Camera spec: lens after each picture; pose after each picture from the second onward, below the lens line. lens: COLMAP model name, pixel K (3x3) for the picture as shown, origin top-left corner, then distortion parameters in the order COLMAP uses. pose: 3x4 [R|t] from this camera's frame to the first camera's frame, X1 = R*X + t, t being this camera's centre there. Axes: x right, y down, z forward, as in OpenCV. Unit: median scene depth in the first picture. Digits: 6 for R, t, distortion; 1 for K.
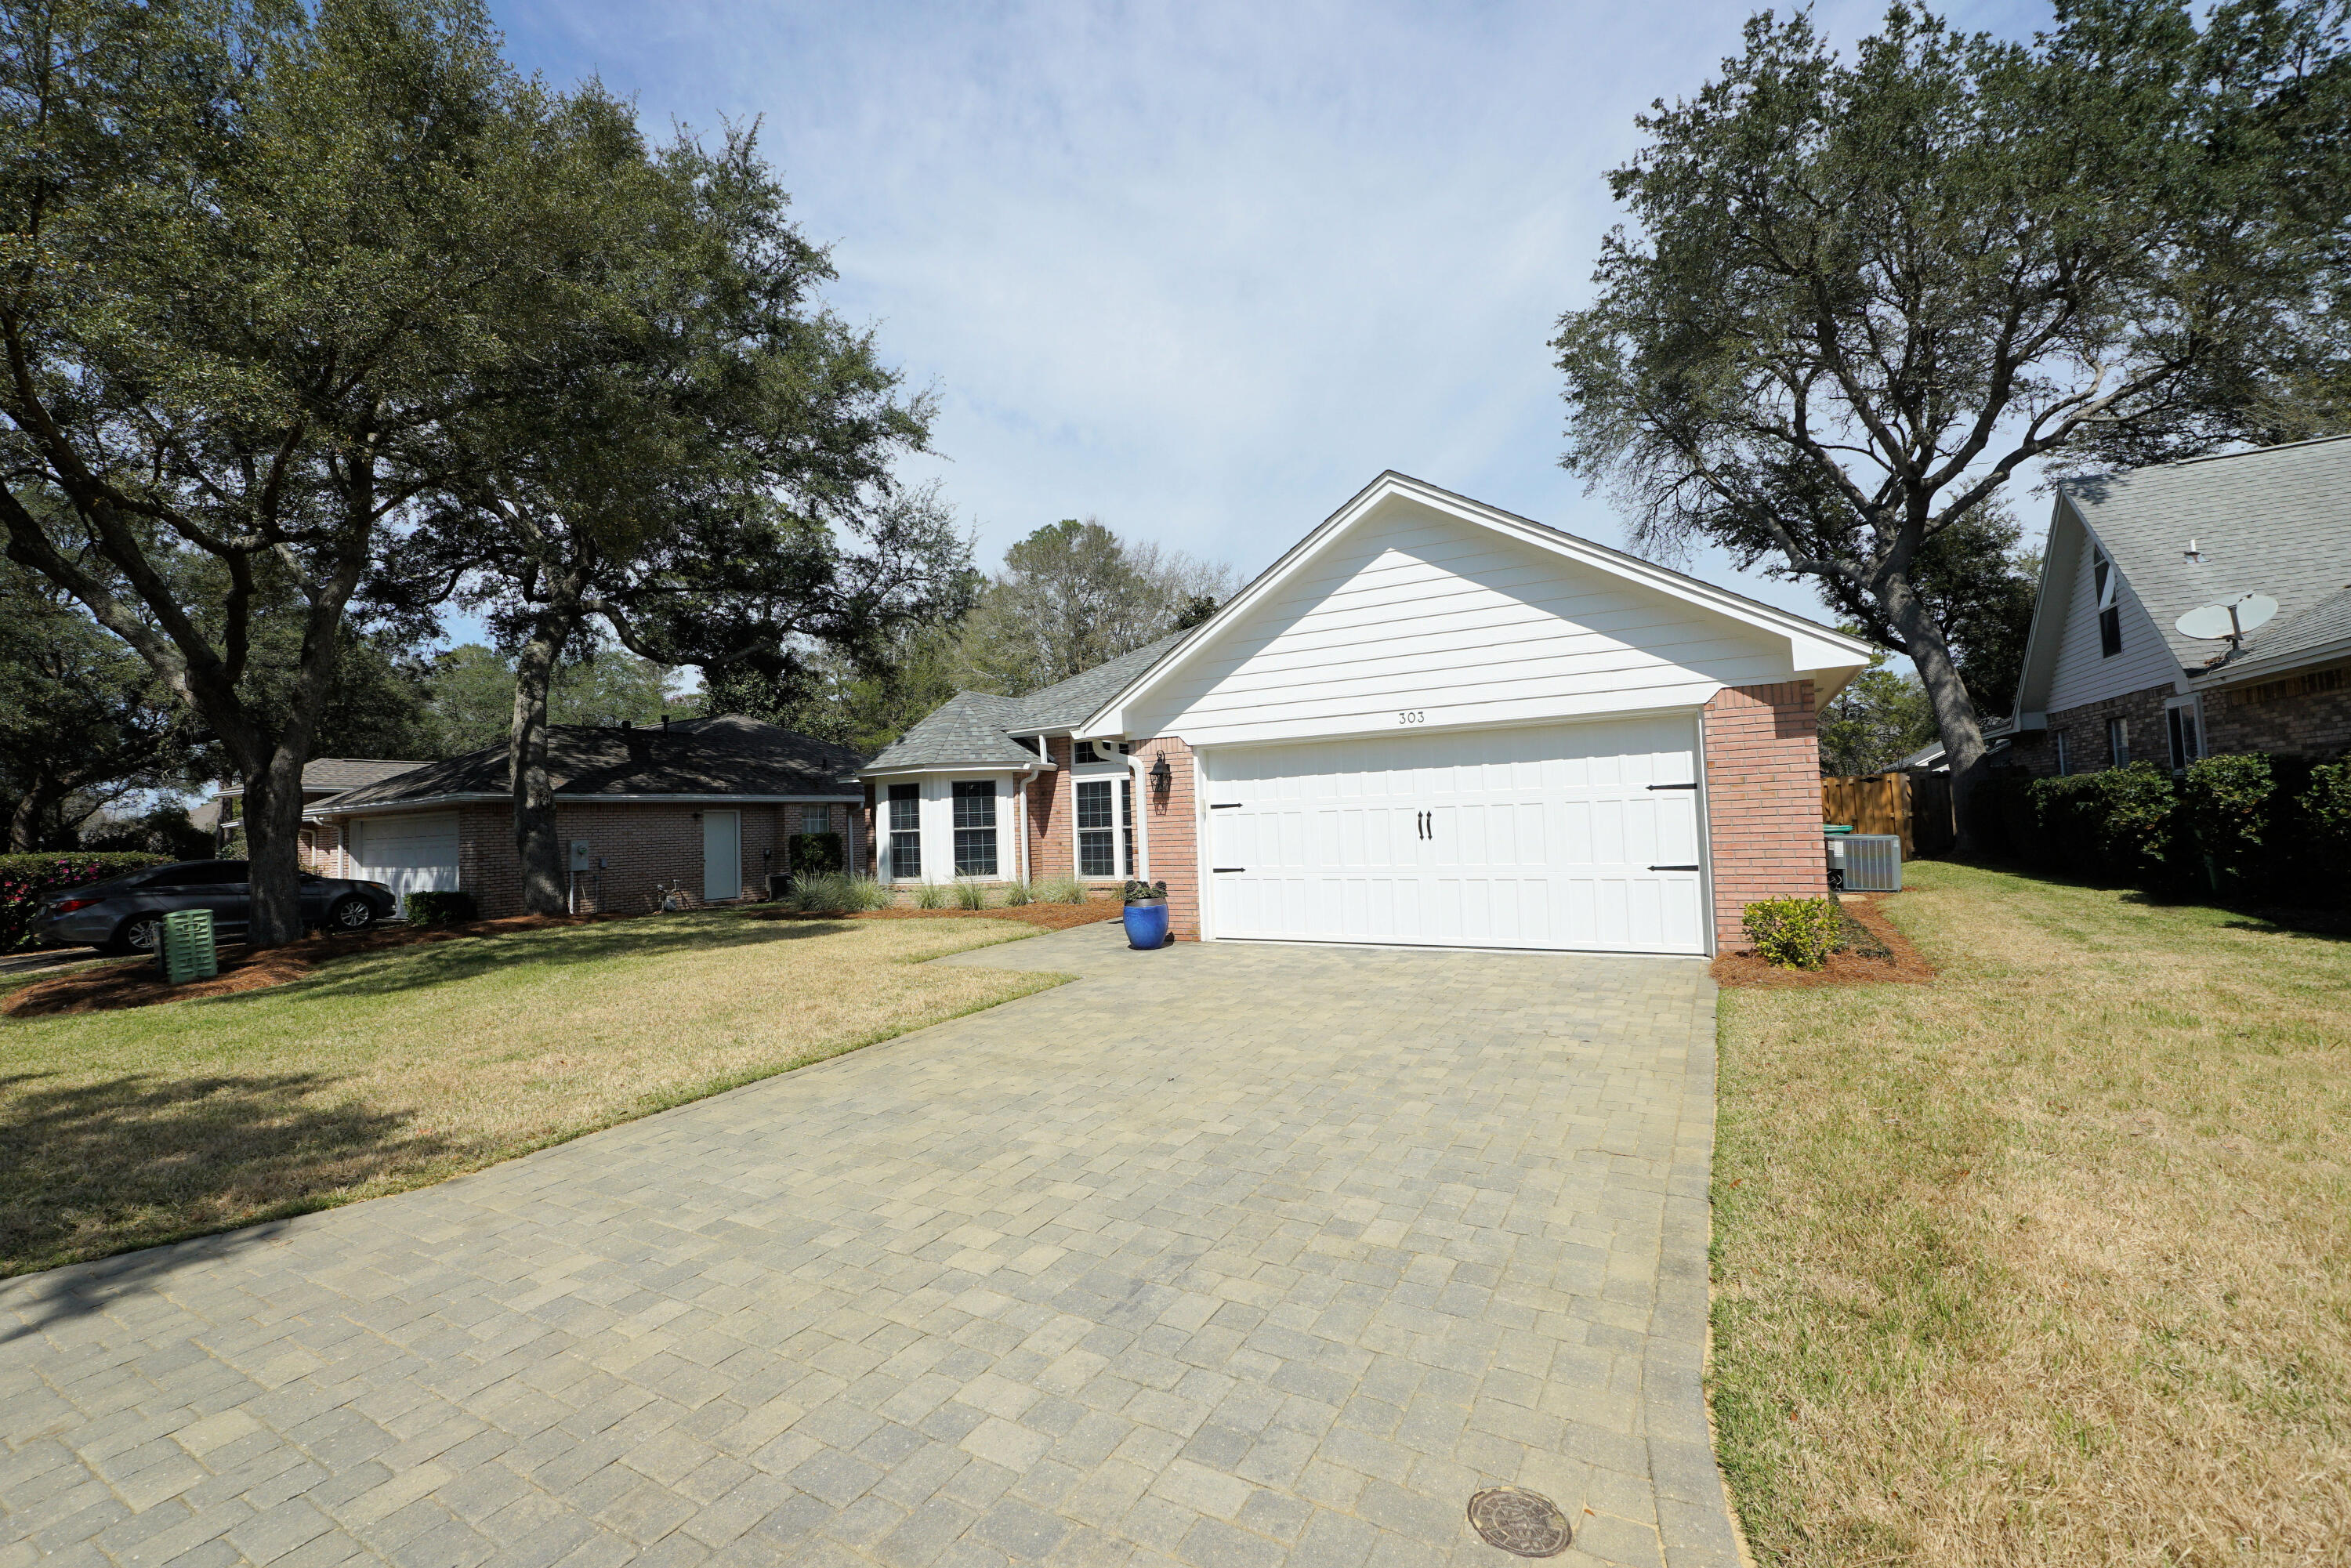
lens RADIAL K [[982.8, 0, 1149.9], [0, 982.8, 782.4], [0, 0, 1]] dist [-0.018644, 0.006679]
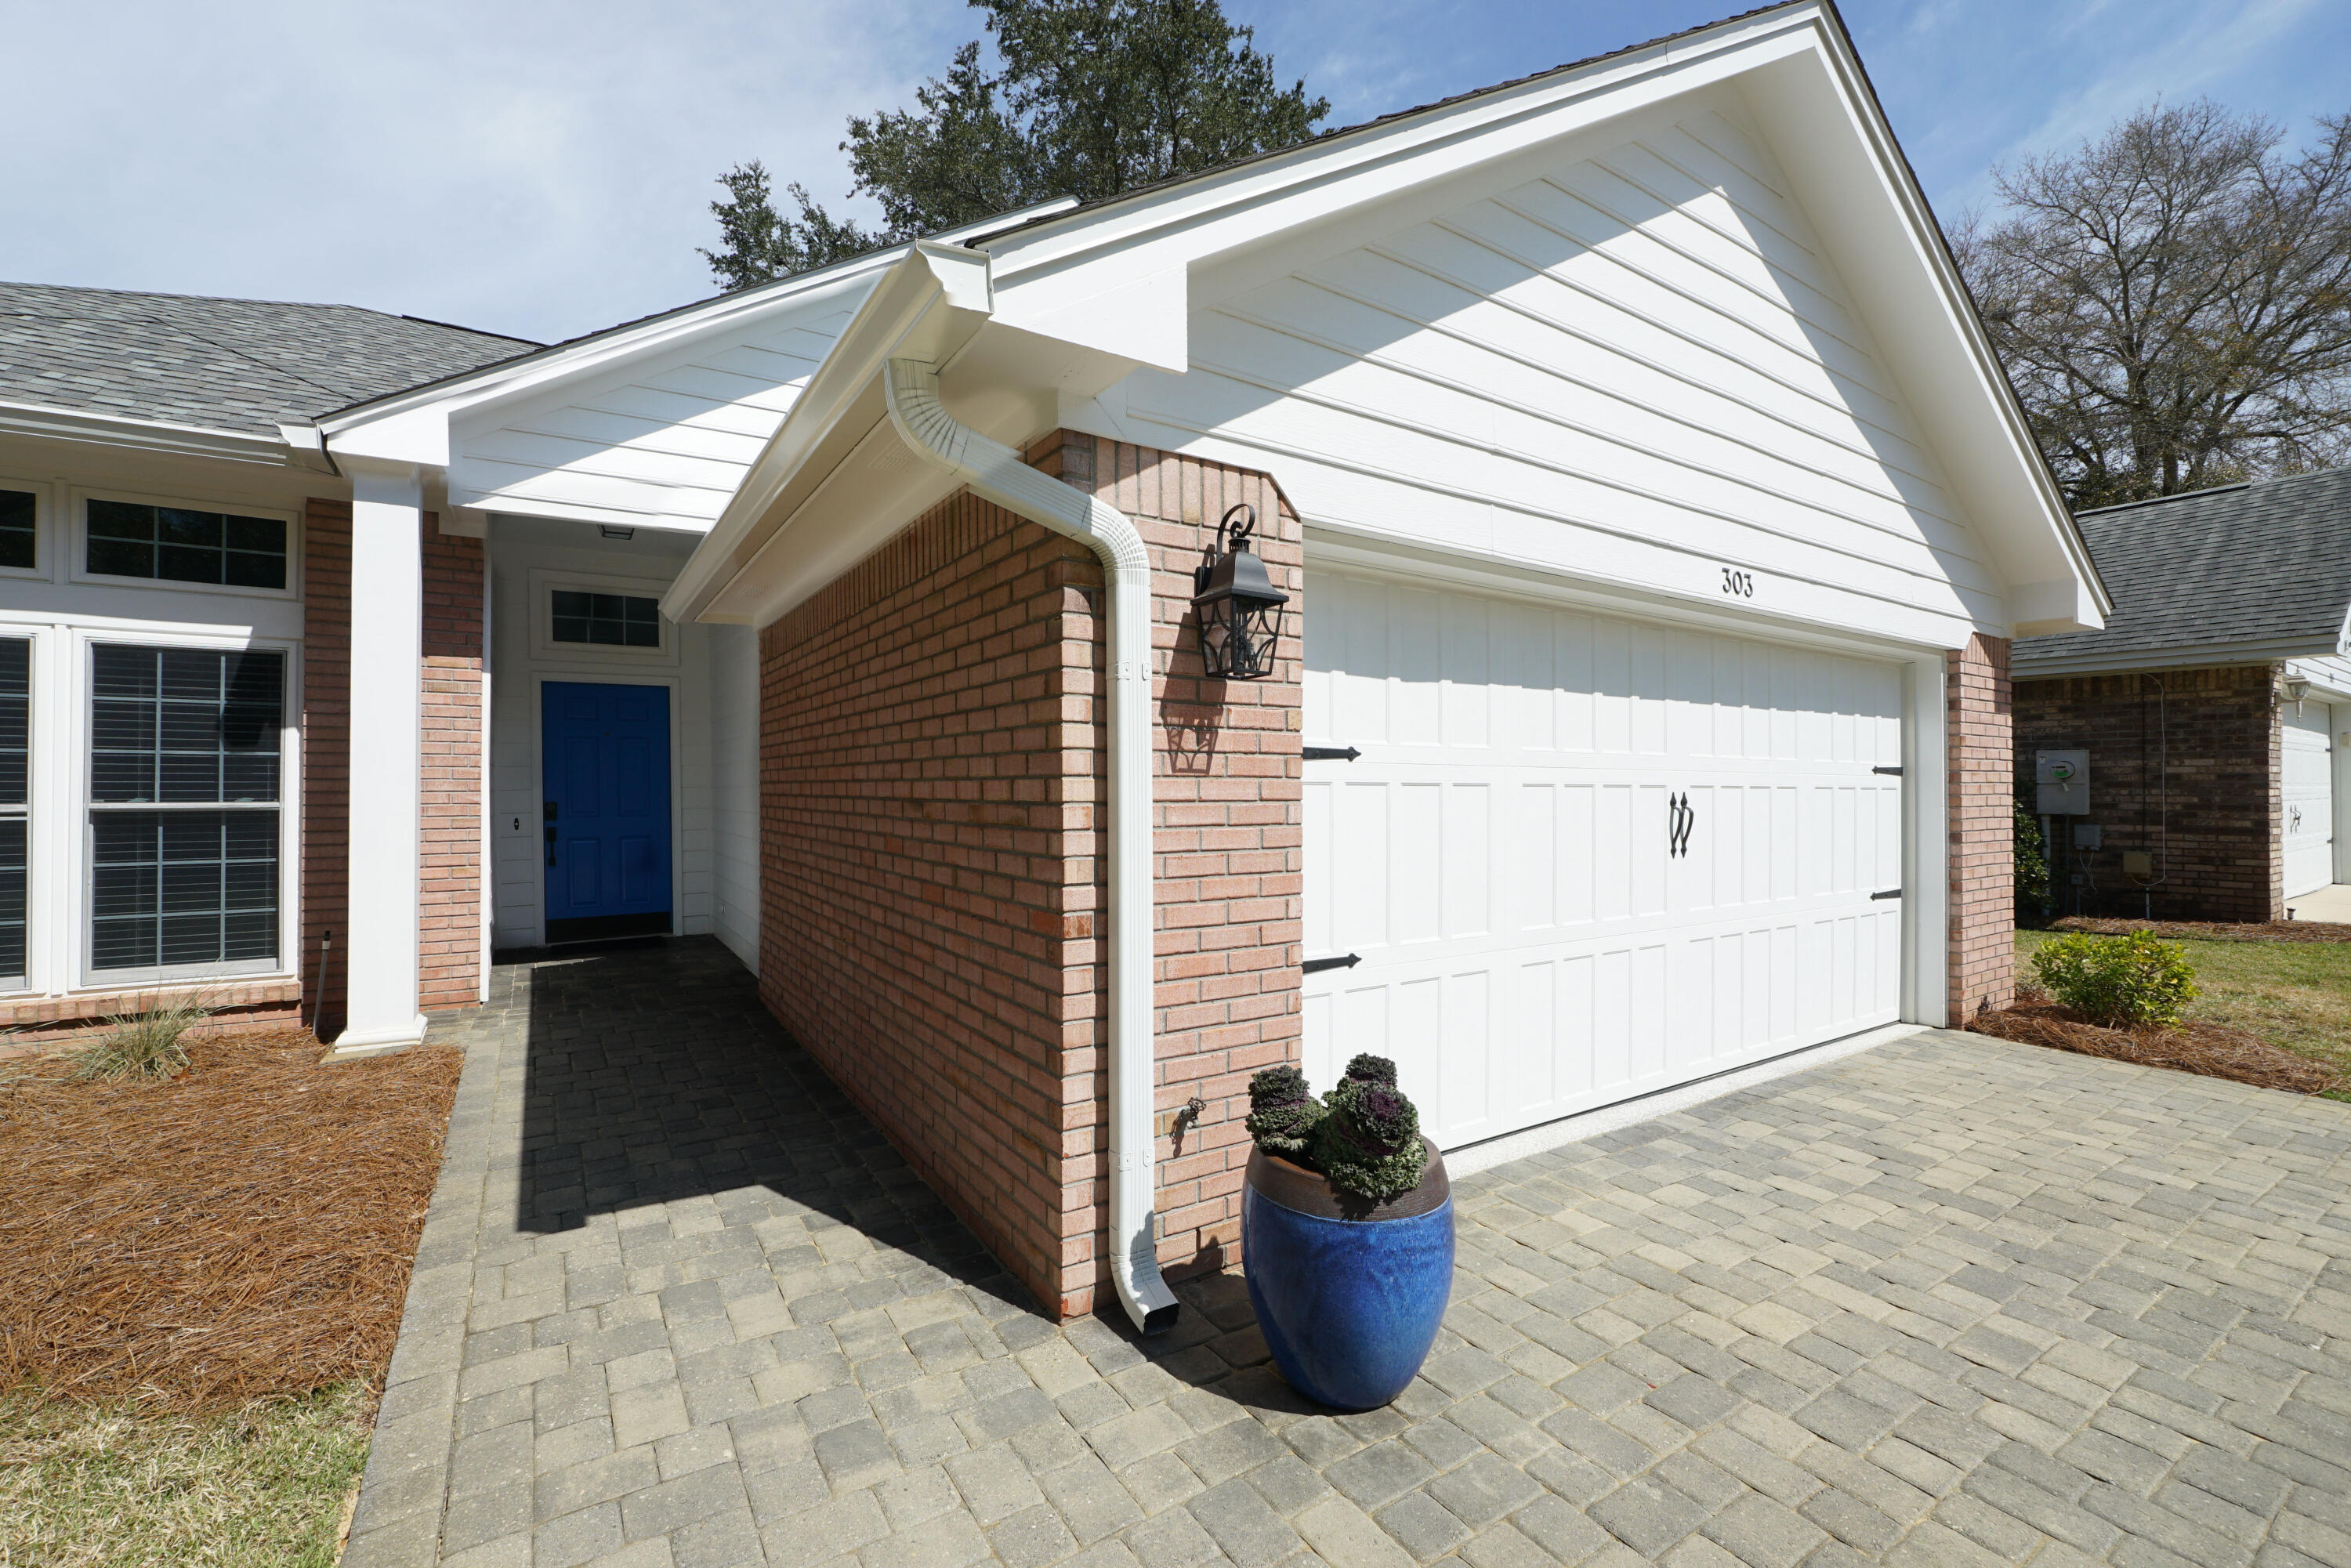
lens RADIAL K [[982.8, 0, 1149.9], [0, 982.8, 782.4], [0, 0, 1]] dist [-0.018644, 0.006679]
pose [[0.570902, 0.060188, 0.818809, -0.191361], [-0.065661, 0.997462, -0.027538, 0.042535], [-0.818388, -0.038042, 0.573405, 0.861667]]
